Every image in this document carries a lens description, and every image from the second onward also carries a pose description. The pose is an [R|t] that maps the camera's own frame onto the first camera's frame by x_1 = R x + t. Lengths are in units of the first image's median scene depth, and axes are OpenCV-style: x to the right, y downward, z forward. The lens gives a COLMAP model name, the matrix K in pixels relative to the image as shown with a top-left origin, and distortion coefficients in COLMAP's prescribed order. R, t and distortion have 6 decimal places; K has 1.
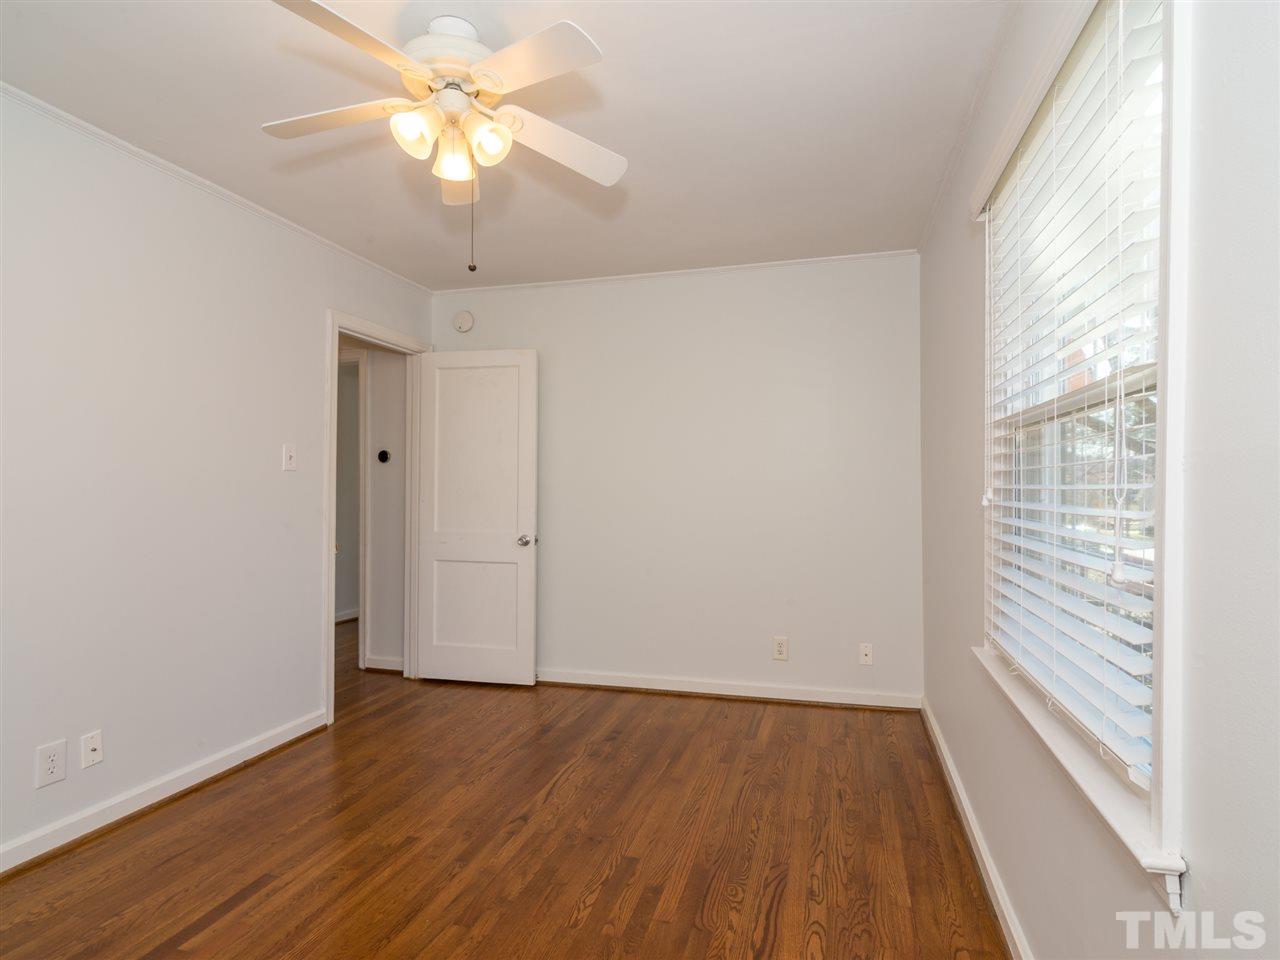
lens RADIAL K [[645.0, 0, 640.0], [0, 645.0, 480.0], [0, 0, 1]] dist [-0.000427, -0.000193]
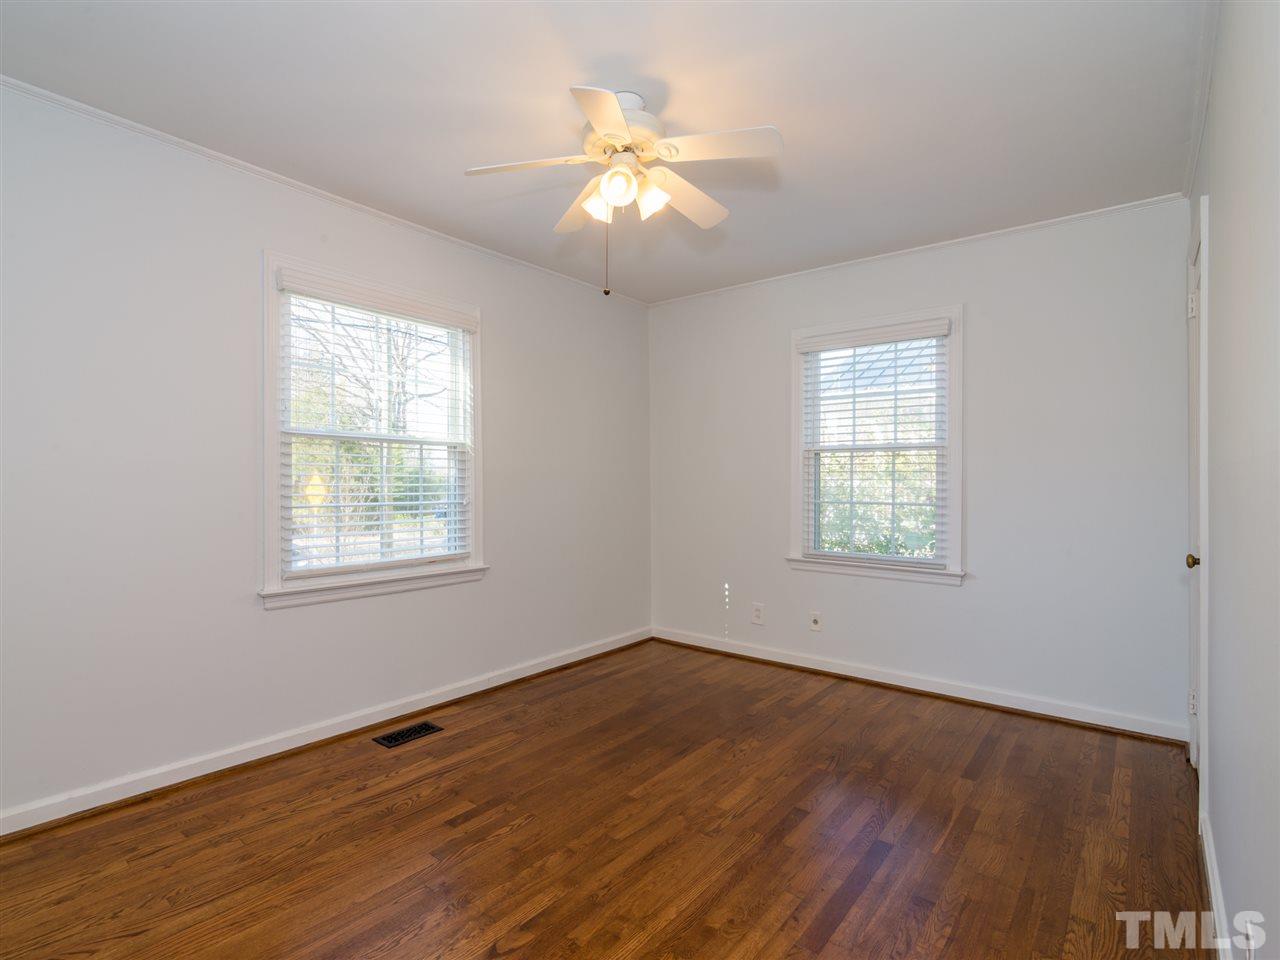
lens RADIAL K [[645.0, 0, 640.0], [0, 645.0, 480.0], [0, 0, 1]] dist [-0.000427, -0.000193]
pose [[-0.930556, -0.000289, 0.366149, -0.700095], [-0.003507, 0.999961, -0.008124, 0.029534], [-0.366132, -0.008843, -0.930521, 1.920370]]
